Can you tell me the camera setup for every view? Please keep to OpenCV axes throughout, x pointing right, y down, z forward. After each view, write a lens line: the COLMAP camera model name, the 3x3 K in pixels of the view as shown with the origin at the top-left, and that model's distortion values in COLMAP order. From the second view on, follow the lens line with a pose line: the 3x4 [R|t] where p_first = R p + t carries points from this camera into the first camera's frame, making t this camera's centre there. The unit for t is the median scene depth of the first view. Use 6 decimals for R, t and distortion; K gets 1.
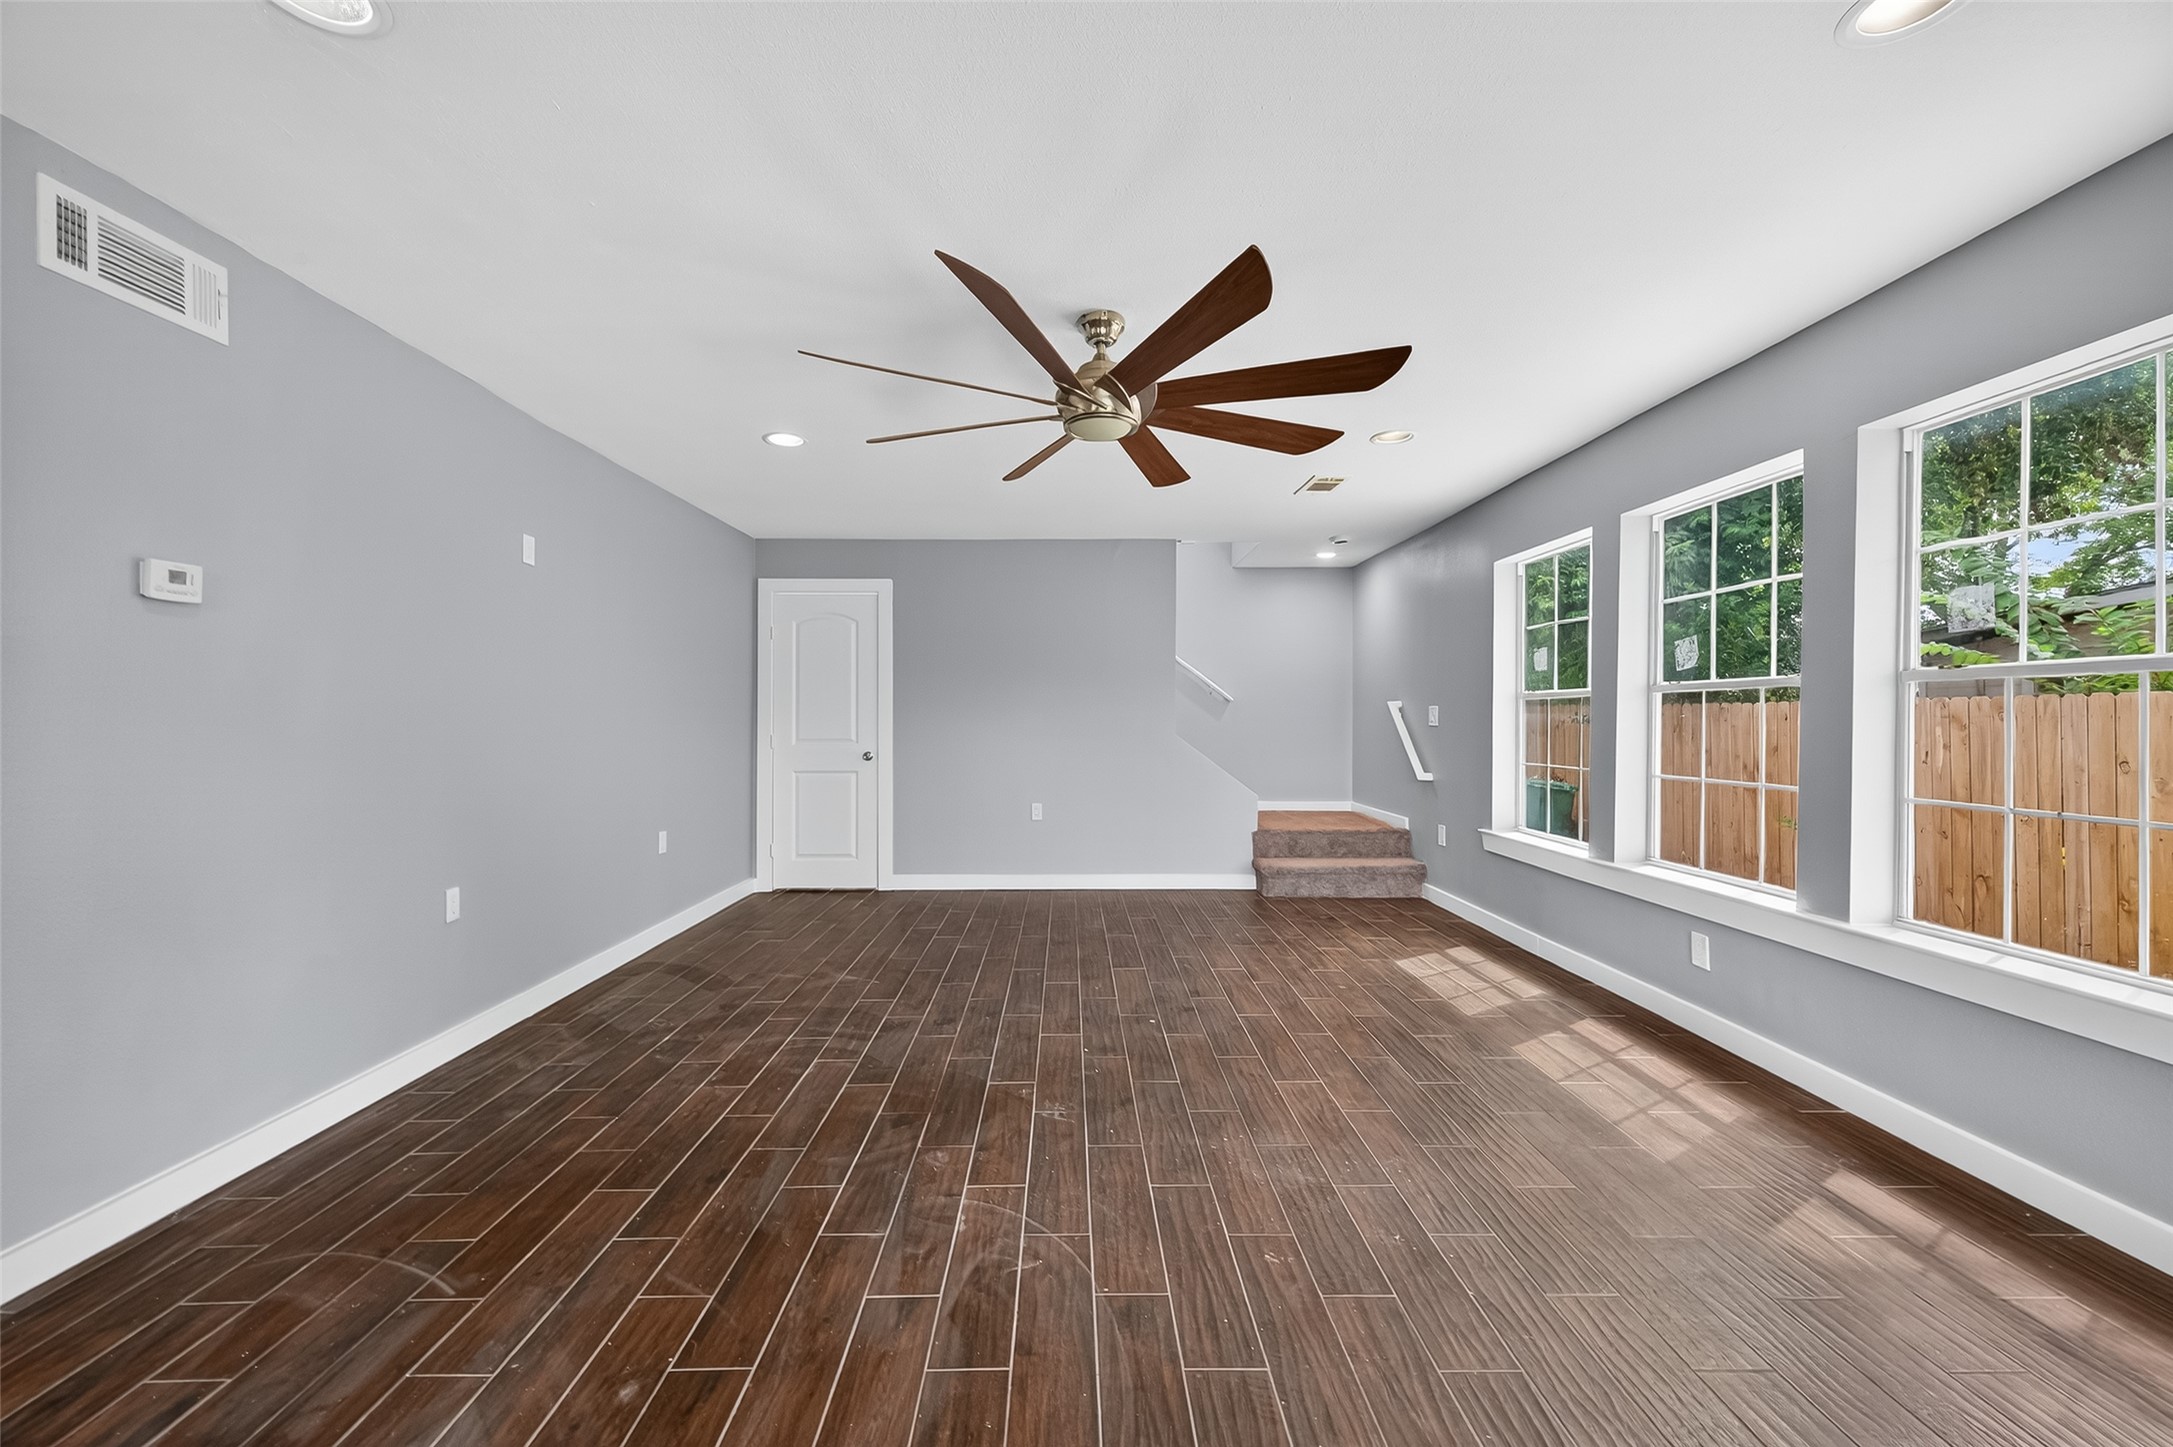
lens RADIAL K [[847.6, 0, 1087.2], [0, 847.6, 729.7], [0, 0, 1]] dist [0.000531, -0.000117]
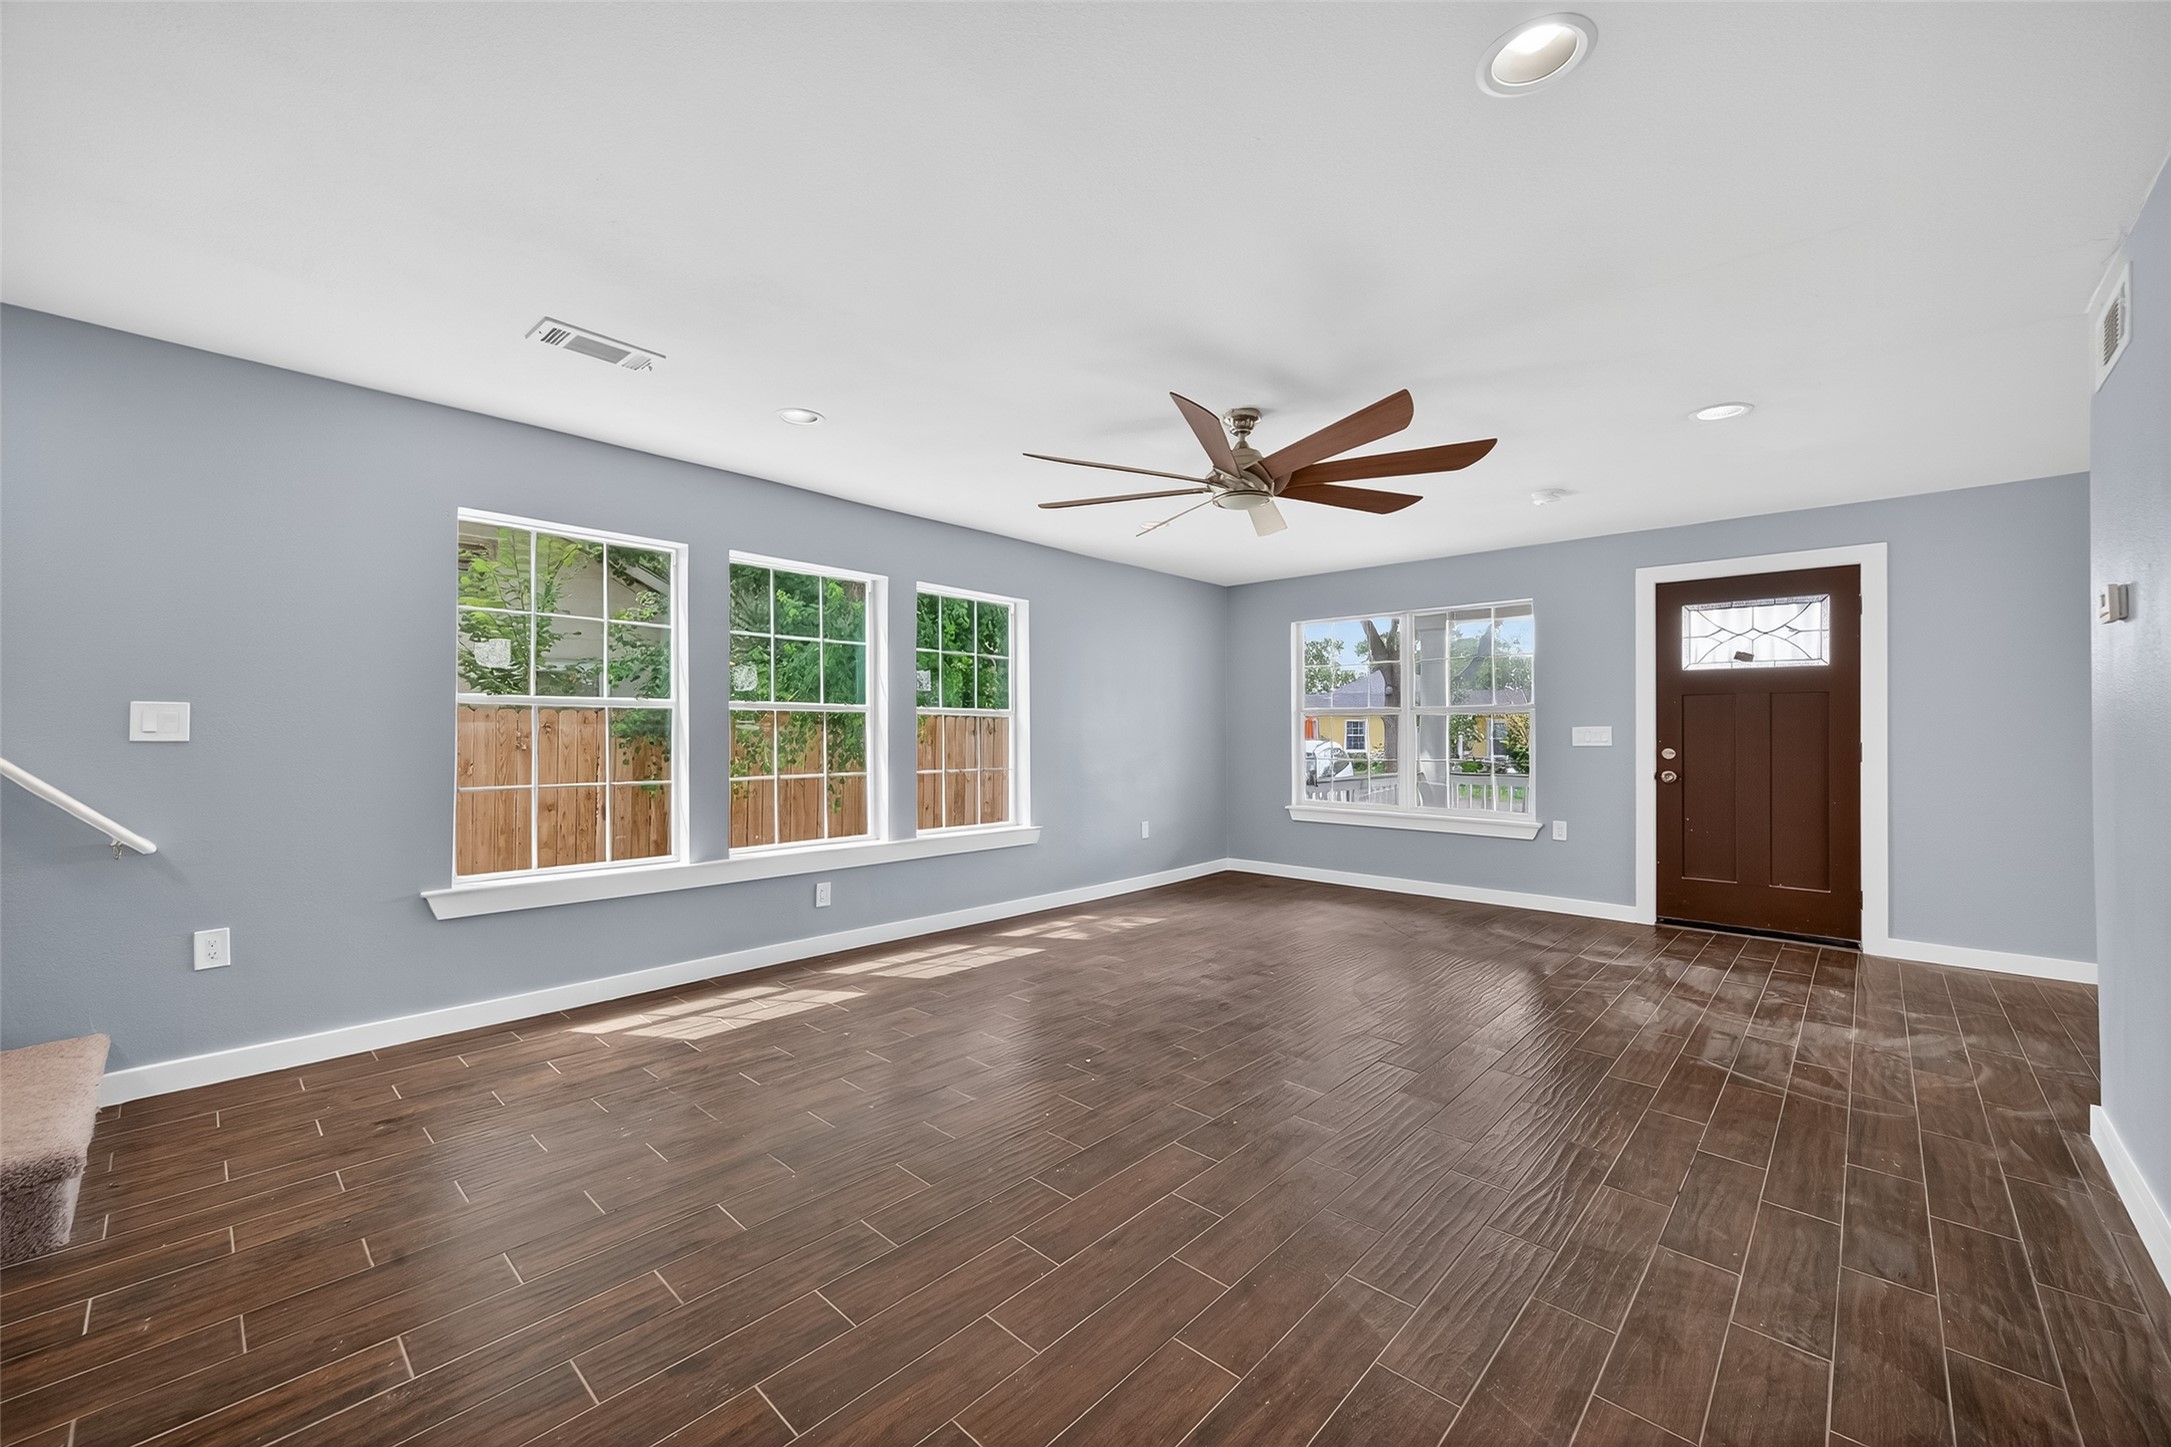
lens RADIAL K [[838.4, 0, 1078.3], [0, 838.4, 734.2], [0, 0, 1]] dist [-0.000299, -0.000196]
pose [[-0.706321, -0.000853, 0.707891, -0.640974], [0.007015, 0.999942, 0.008204, -0.018356], [-0.707857, 0.010760, -0.706274, 1.892018]]
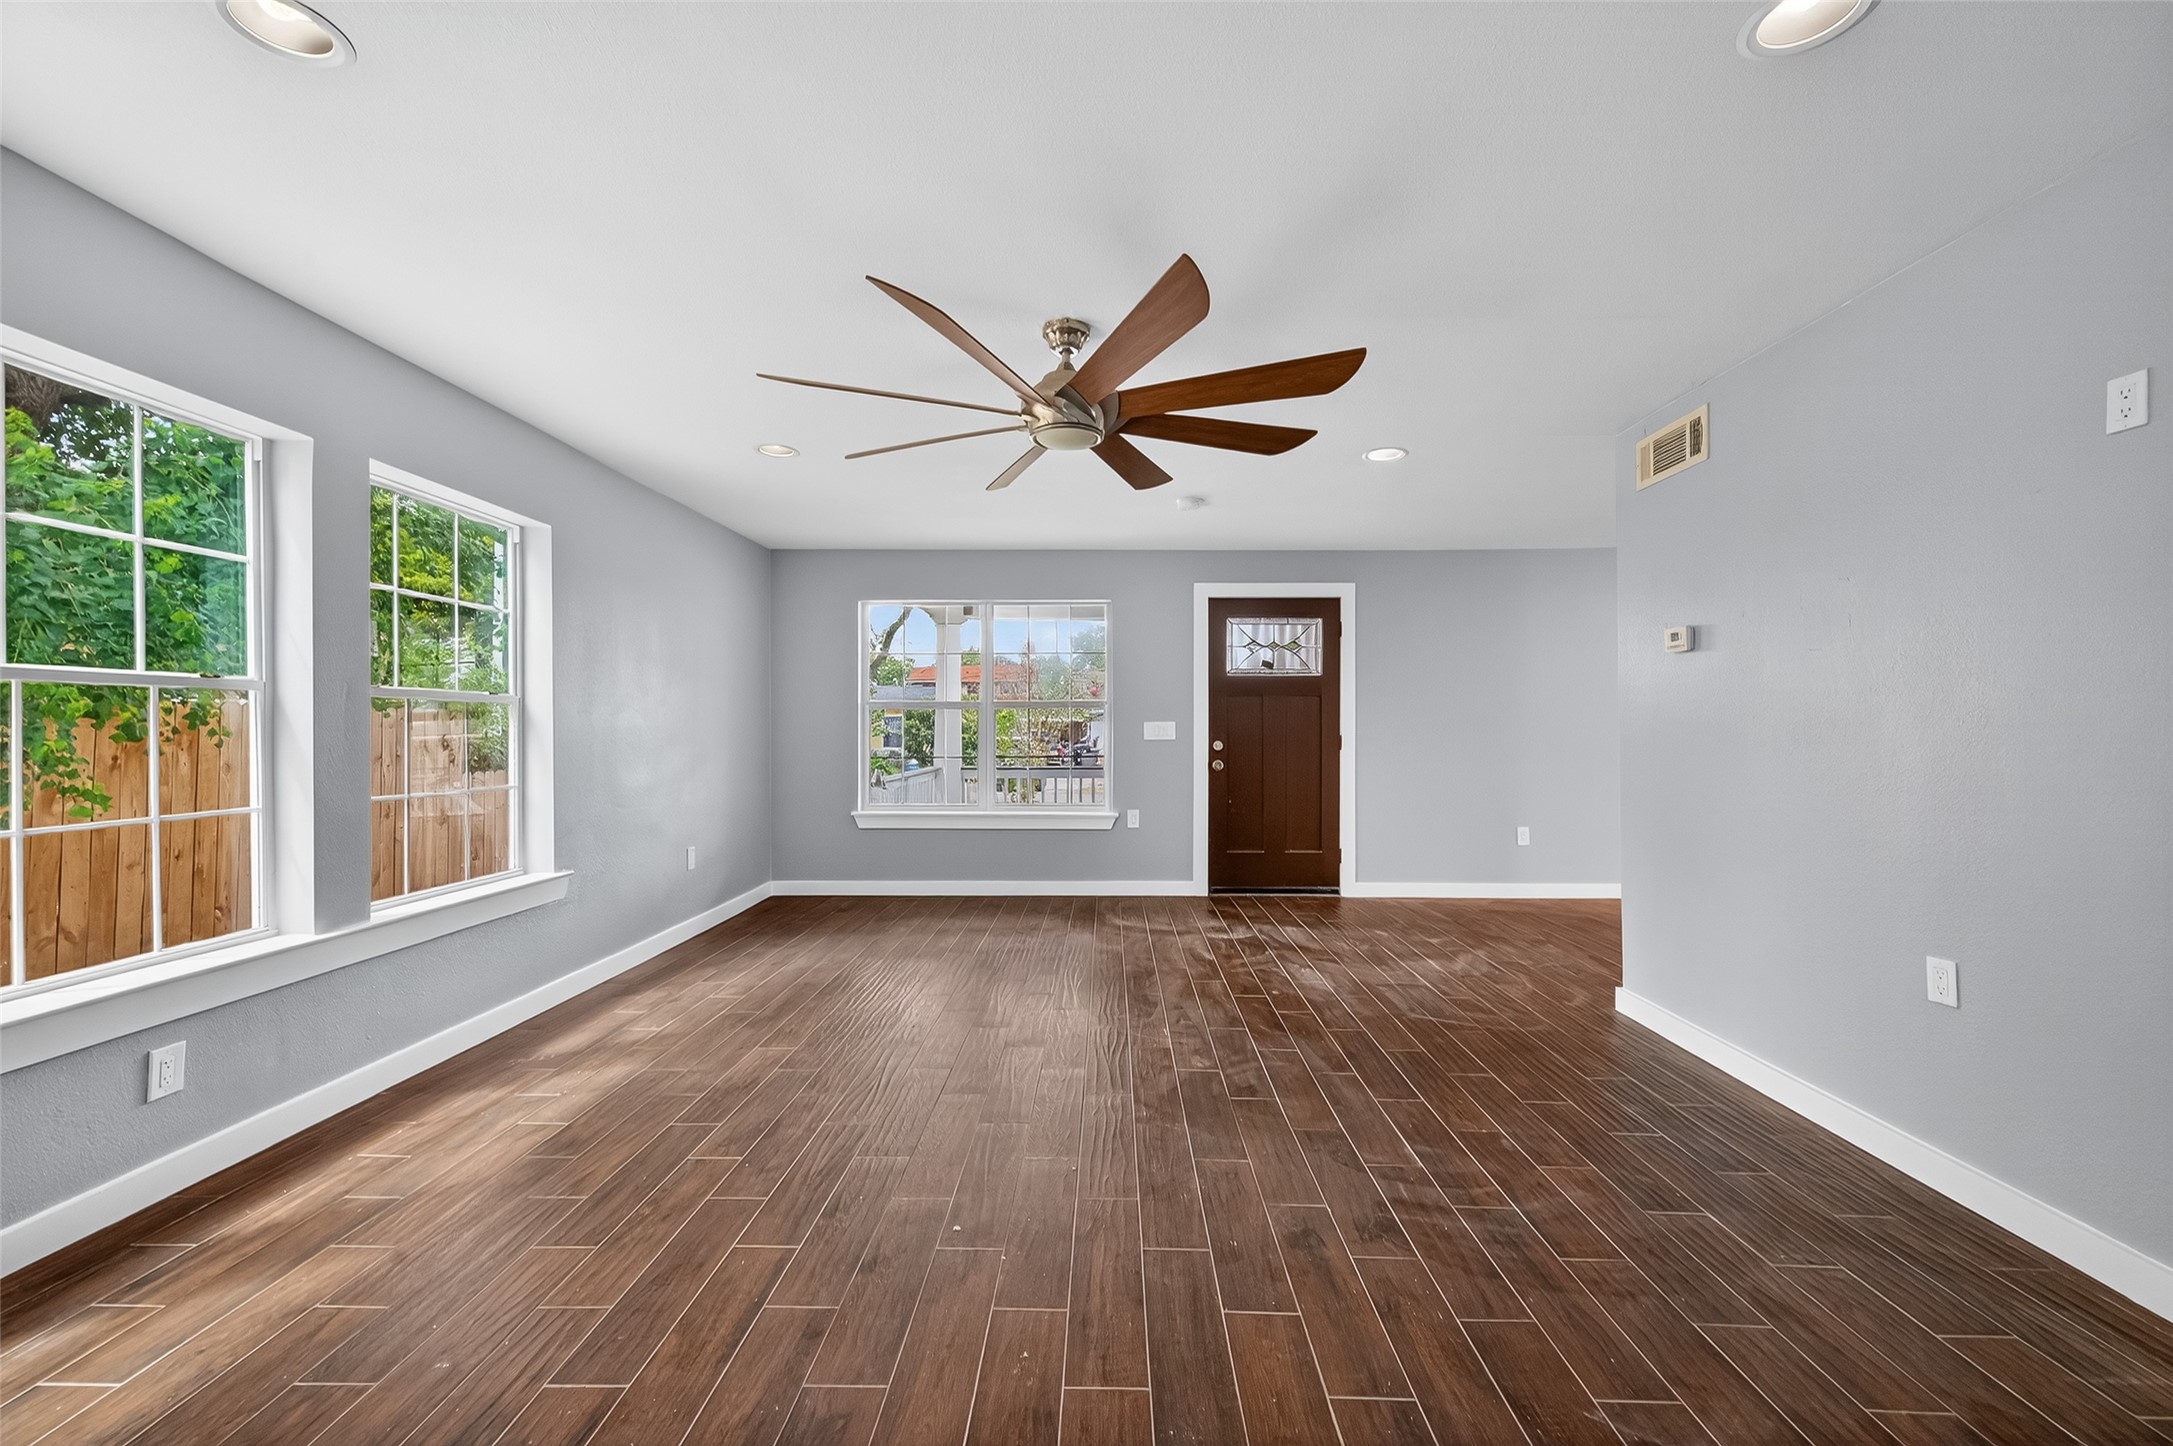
lens RADIAL K [[845.6, 0, 1086.5], [0, 845.6, 723.0], [0, 0, 1]] dist [0.001932, -0.000358]
pose [[-0.998722, 0.001155, 0.050531, -0.053646], [0.001504, 0.999975, 0.006876, -0.023994], [-0.050521, 0.006943, -0.998699, 1.839600]]
